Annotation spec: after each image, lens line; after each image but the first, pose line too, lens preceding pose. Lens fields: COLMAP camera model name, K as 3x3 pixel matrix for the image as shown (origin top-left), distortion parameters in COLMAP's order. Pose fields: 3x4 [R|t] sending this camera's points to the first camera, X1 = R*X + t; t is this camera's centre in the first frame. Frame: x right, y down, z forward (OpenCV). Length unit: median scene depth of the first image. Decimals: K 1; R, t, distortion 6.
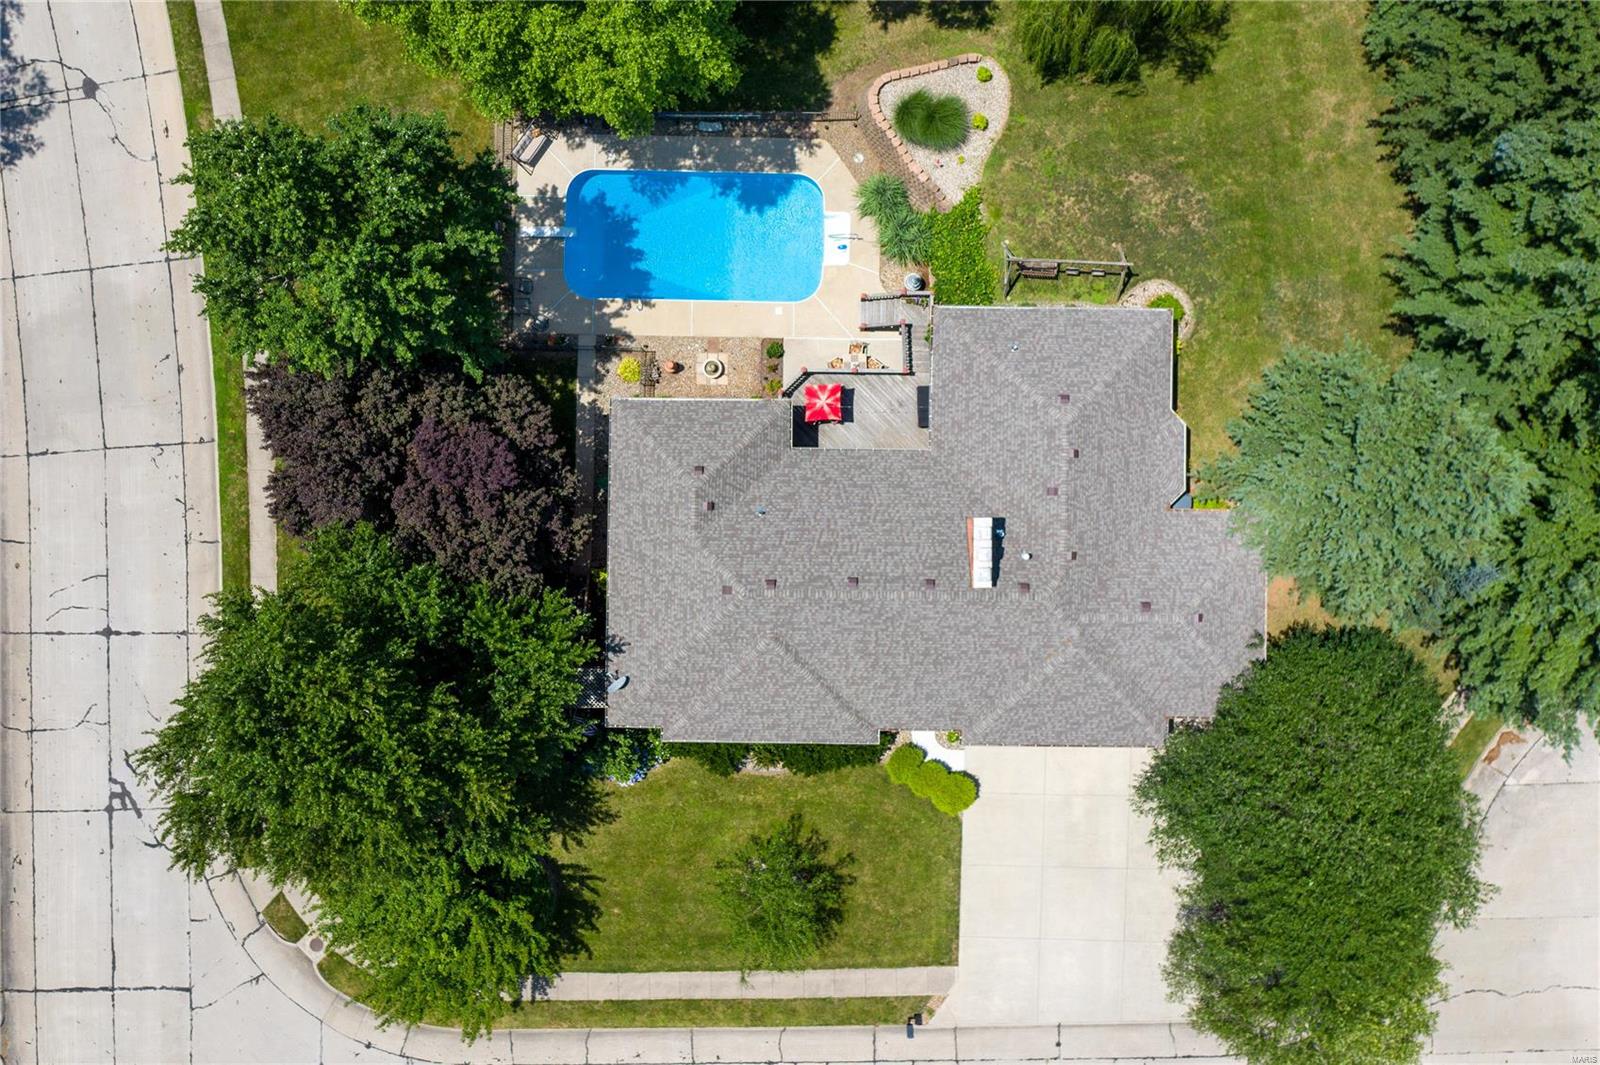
lens RADIAL K [[1270.0, 0, 790.9], [0, 1270.0, 522.5], [0, 0, 1]] dist [-0.004036, 0.003730]
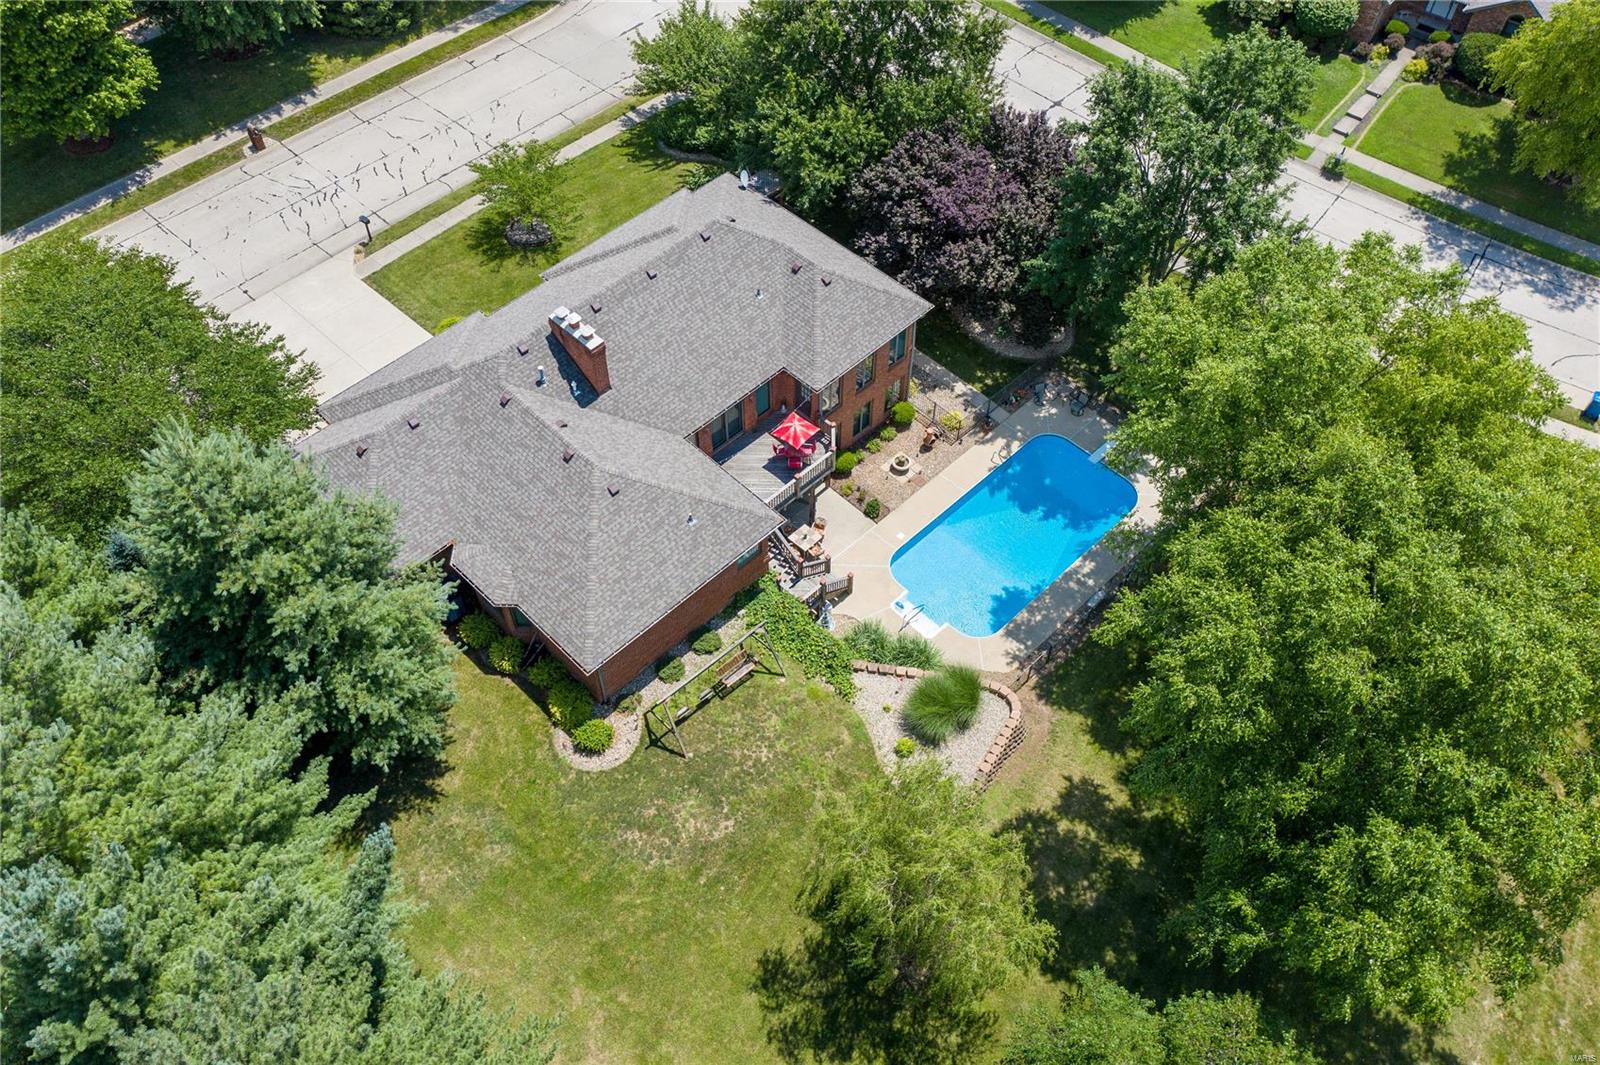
lens RADIAL K [[1270.0, 0, 799.0], [0, 1270.0, 529.7], [0, 0, 1]] dist [-0.004036, 0.003730]
pose [[-0.698383, 0.570769, -0.431837, 0.473974], [-0.715724, -0.556062, 0.422534, -0.532855], [0.001041, 0.604167, 0.796857, 0.231275]]
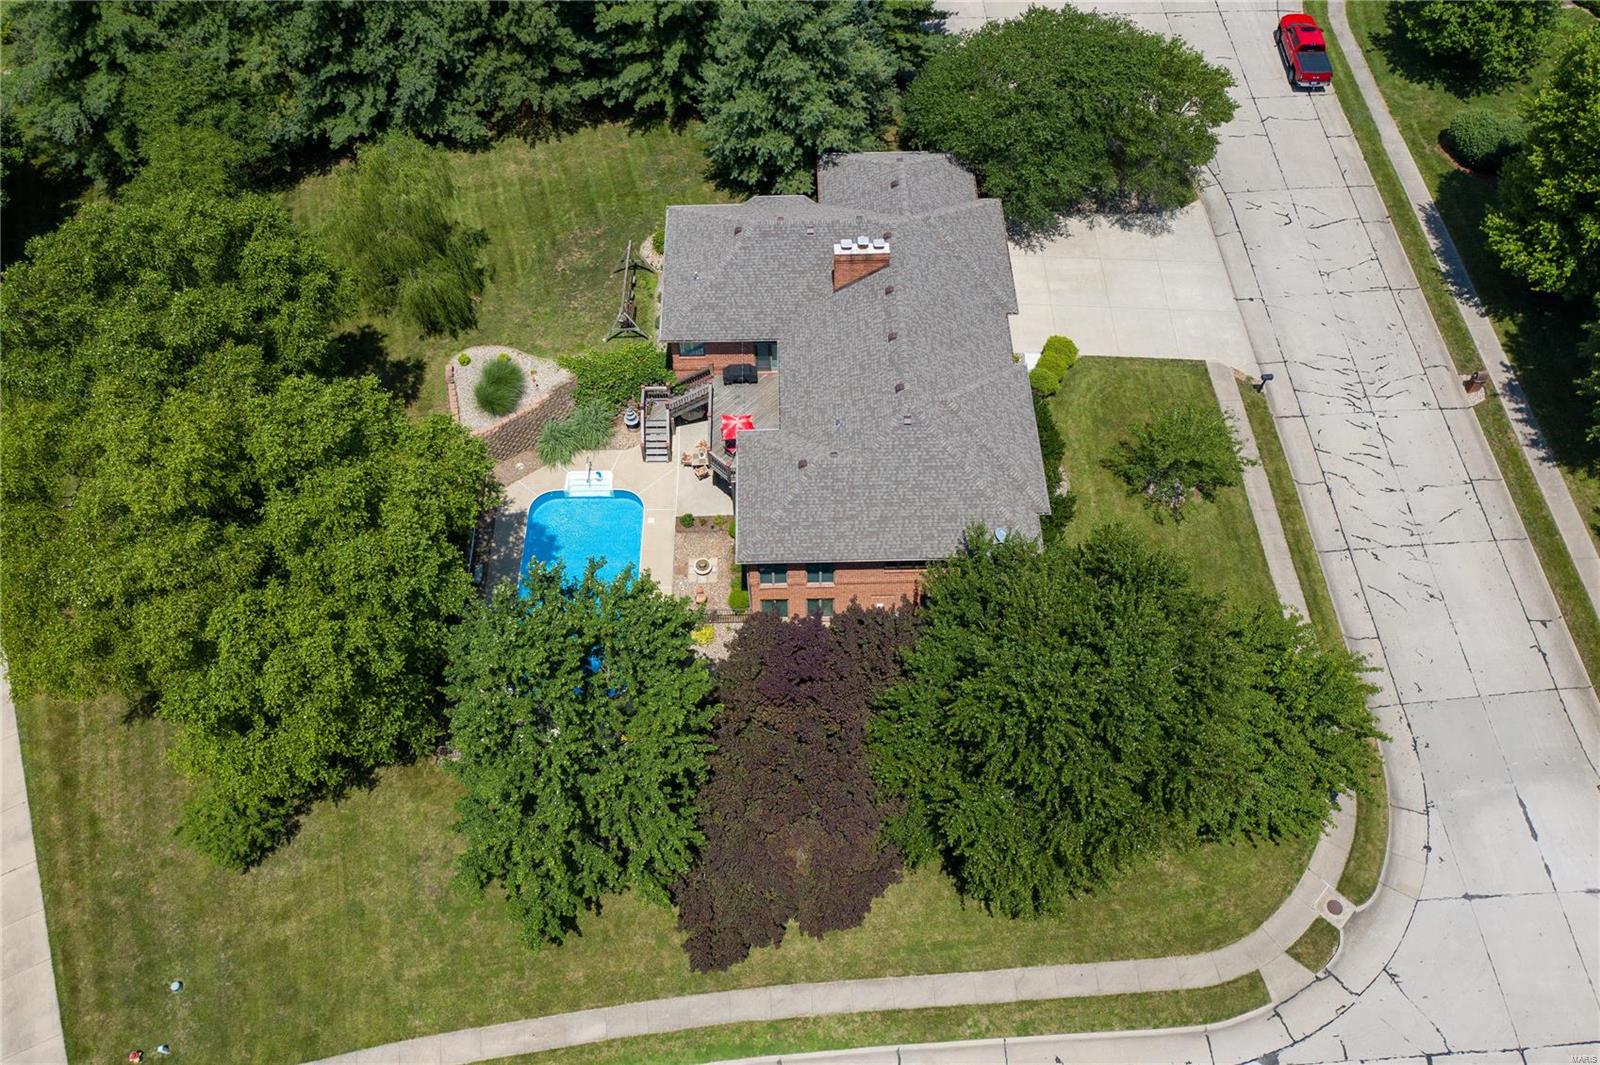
lens RADIAL K [[1270.0, 0, 794.8], [0, 1270.0, 532.4], [0, 0, 1]] dist [-0.004036, 0.003730]
pose [[-0.030115, -0.824870, 0.564520, -0.665289], [0.999461, -0.032217, 0.006242, -0.050312], [0.013038, 0.564404, 0.825396, 0.097363]]
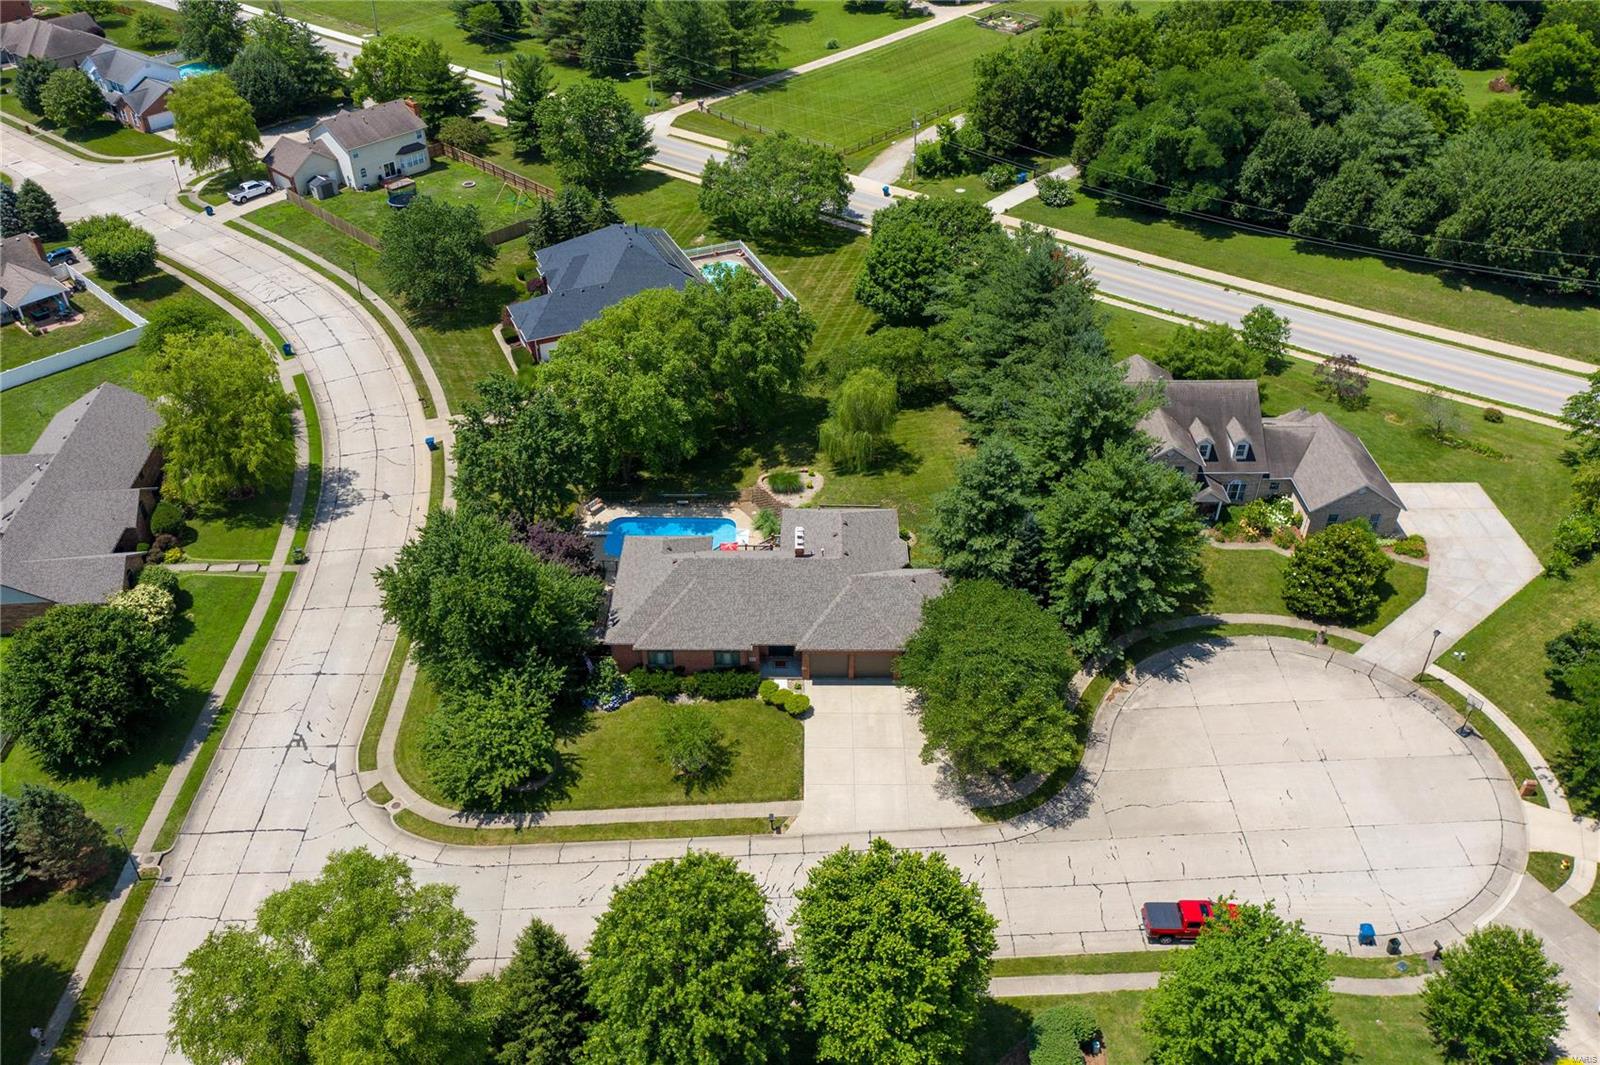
lens RADIAL K [[1270.0, 0, 790.4], [0, 1270.0, 523.1], [0, 0, 1]] dist [-0.004036, 0.003730]
pose [[0.999997, 0.001760, 0.001950, 0.111169], [0.000503, 0.600388, -0.799709, 1.402266], [-0.002578, 0.799707, 0.600385, -0.224447]]
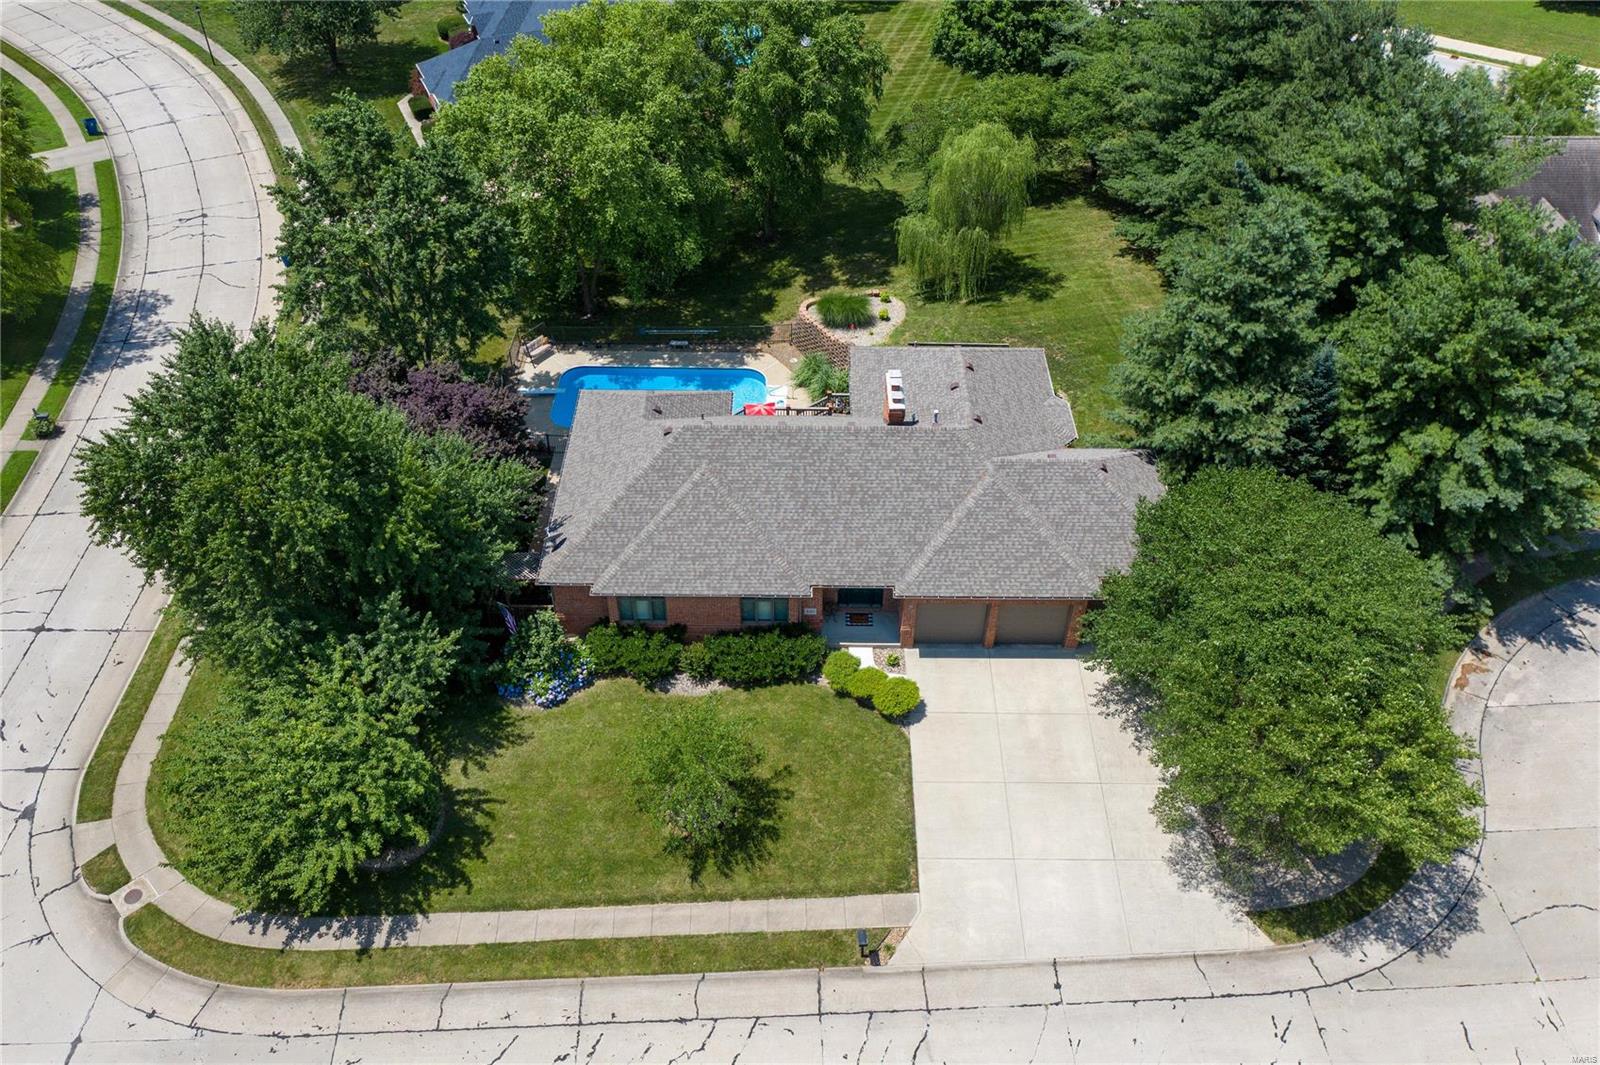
lens RADIAL K [[1270.0, 0, 793.9], [0, 1270.0, 526.0], [0, 0, 1]] dist [-0.004036, 0.003730]
pose [[0.999911, 0.004960, 0.012406, 0.039426], [0.005933, 0.667122, -0.744925, 0.798280], [-0.011972, 0.744932, 0.667033, 0.279575]]
